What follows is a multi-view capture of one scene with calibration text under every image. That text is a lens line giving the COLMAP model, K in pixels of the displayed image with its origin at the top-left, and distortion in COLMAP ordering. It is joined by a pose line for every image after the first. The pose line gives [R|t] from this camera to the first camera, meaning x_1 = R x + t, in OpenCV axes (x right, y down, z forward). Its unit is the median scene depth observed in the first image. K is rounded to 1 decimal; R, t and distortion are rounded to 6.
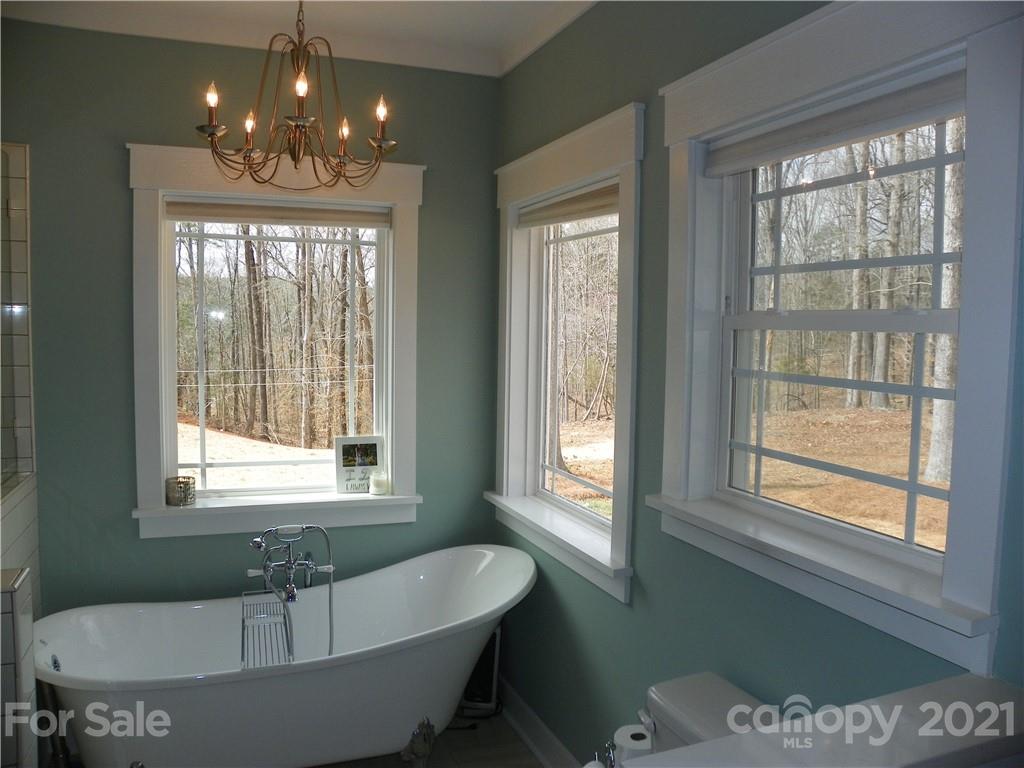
lens RADIAL K [[778.9, 0, 509.9], [0, 778.9, 387.6], [0, 0, 1]] dist [-0.142117, 0.076575]
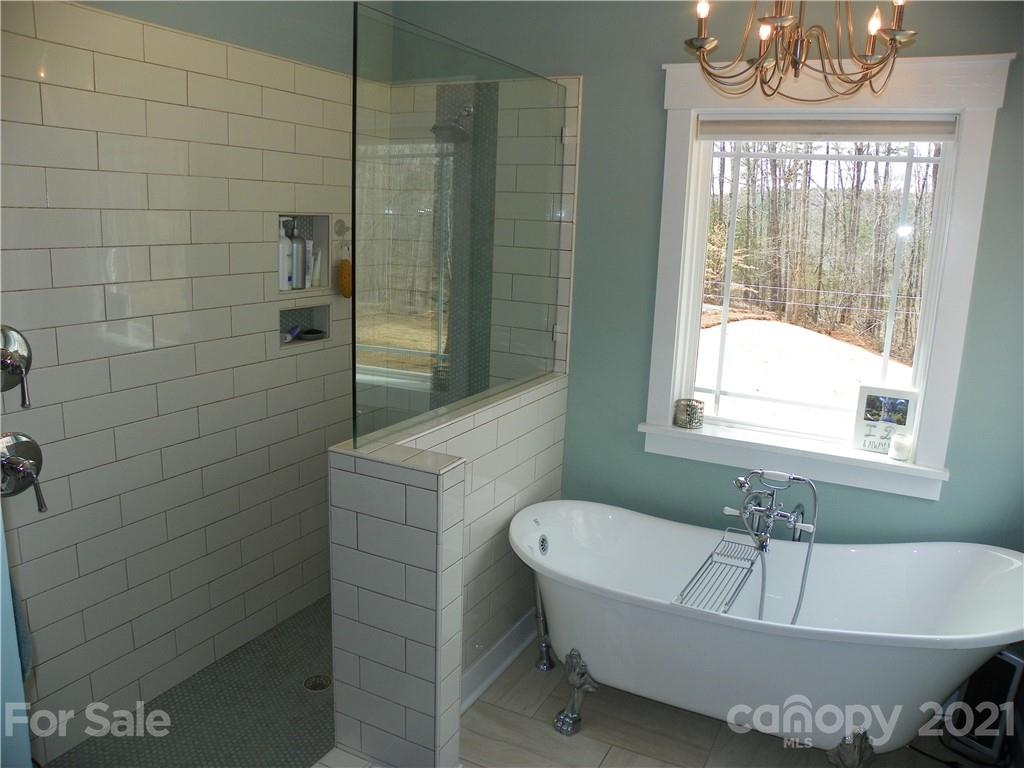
lens RADIAL K [[778.9, 0, 514.6], [0, 778.9, 393.8], [0, 0, 1]] dist [-0.142117, 0.076575]
pose [[0.664553, 0.170189, -0.727602, 0.155643], [-0.082806, 0.984494, 0.154647, -0.029740], [0.742639, -0.042521, 0.668341, 0.141318]]
